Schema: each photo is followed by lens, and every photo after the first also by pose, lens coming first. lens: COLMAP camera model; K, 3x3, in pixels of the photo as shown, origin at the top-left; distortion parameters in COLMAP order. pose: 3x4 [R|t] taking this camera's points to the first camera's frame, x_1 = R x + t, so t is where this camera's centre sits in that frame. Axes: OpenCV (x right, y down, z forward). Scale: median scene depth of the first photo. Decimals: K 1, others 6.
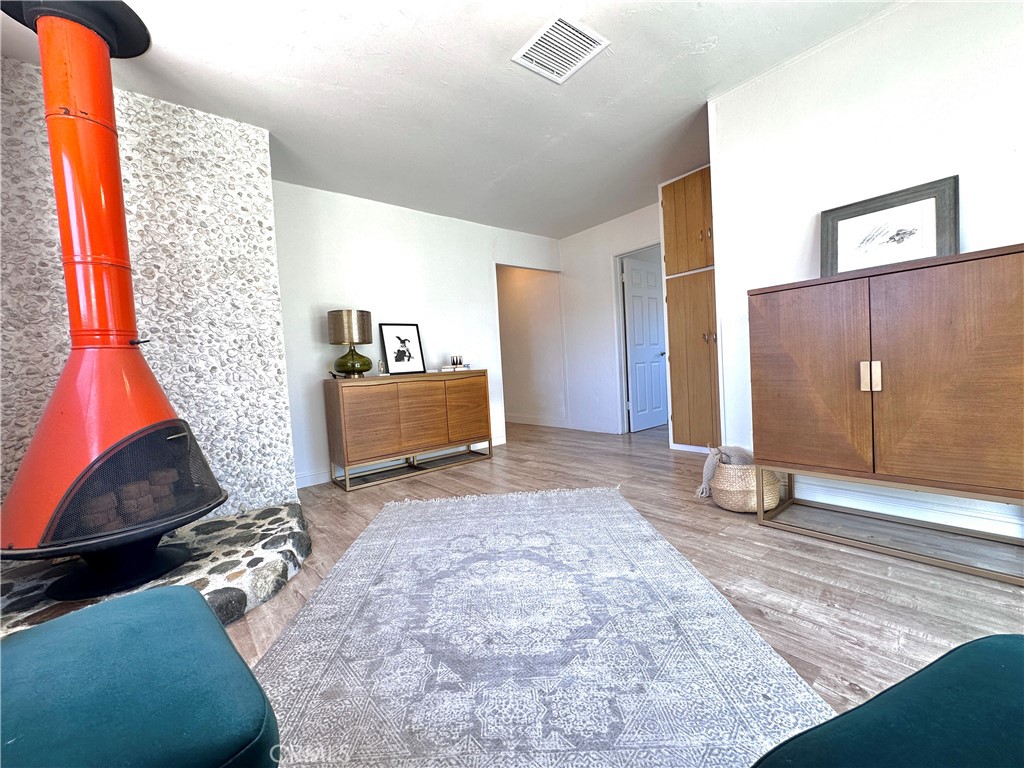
lens RADIAL K [[414.5, 0, 512.6], [0, 414.5, 380.9], [0, 0, 1]] dist [-0.007969, -0.000181]
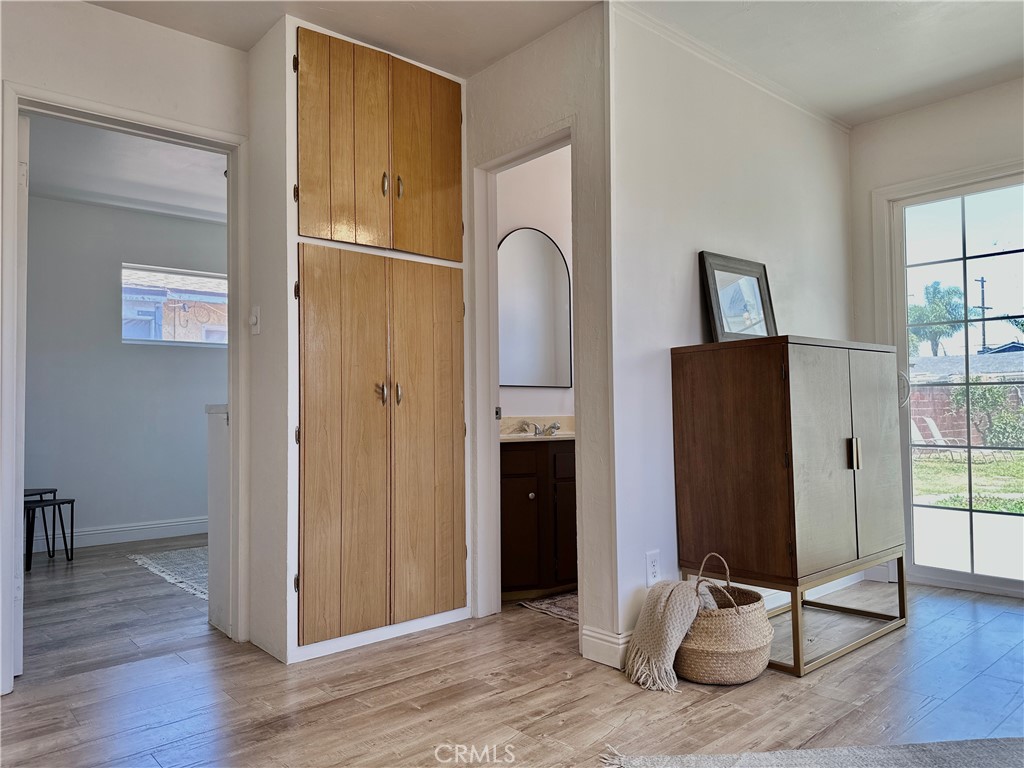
lens RADIAL K [[722.0, 0, 512.0], [0, 722.0, 384.0], [0, 0, 1]] dist [0.082638, -0.134259]
pose [[-0.029665, 0.099859, 0.994559, -0.520756], [0.052770, 0.993766, -0.098206, -0.032040], [-0.998166, 0.049570, -0.034750, 1.225289]]
